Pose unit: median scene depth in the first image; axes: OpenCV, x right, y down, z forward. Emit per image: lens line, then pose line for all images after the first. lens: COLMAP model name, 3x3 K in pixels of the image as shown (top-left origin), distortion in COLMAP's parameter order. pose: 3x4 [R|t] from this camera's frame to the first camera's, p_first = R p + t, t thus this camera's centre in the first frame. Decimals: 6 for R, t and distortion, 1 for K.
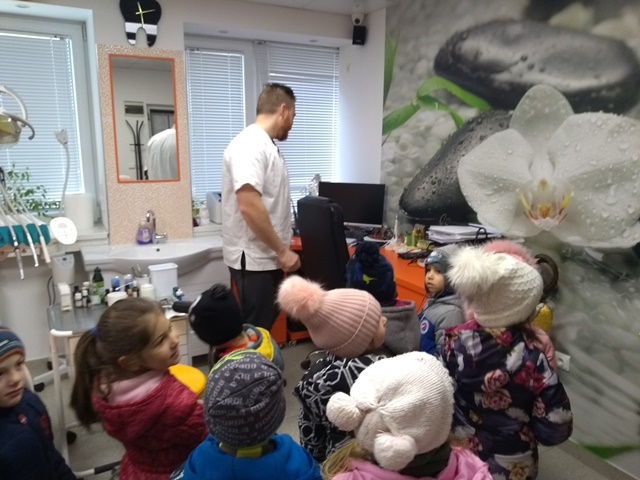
lens RADIAL K [[507.7, 0, 321.8], [0, 507.7, 240.2], [0, 0, 1]] dist [0.053574, -0.018978]
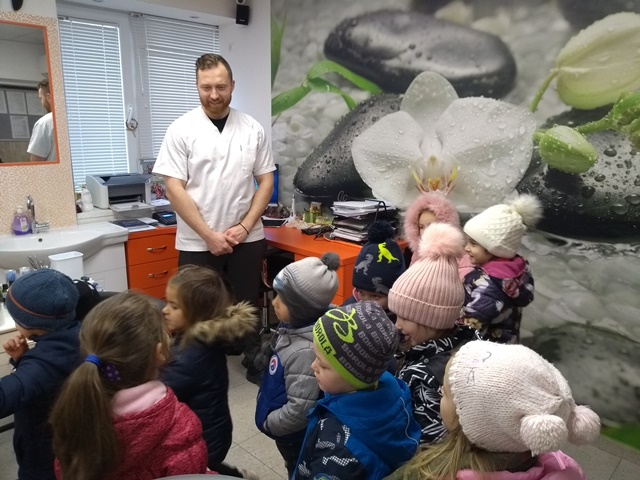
lens RADIAL K [[507.7, 0, 317.1], [0, 507.7, 239.4], [0, 0, 1]] dist [0.053574, -0.018978]
pose [[0.960545, -0.056244, 0.272377, -0.110782], [0.048228, 0.998186, 0.036044, 0.009984], [-0.273910, -0.021486, 0.961515, -0.013766]]
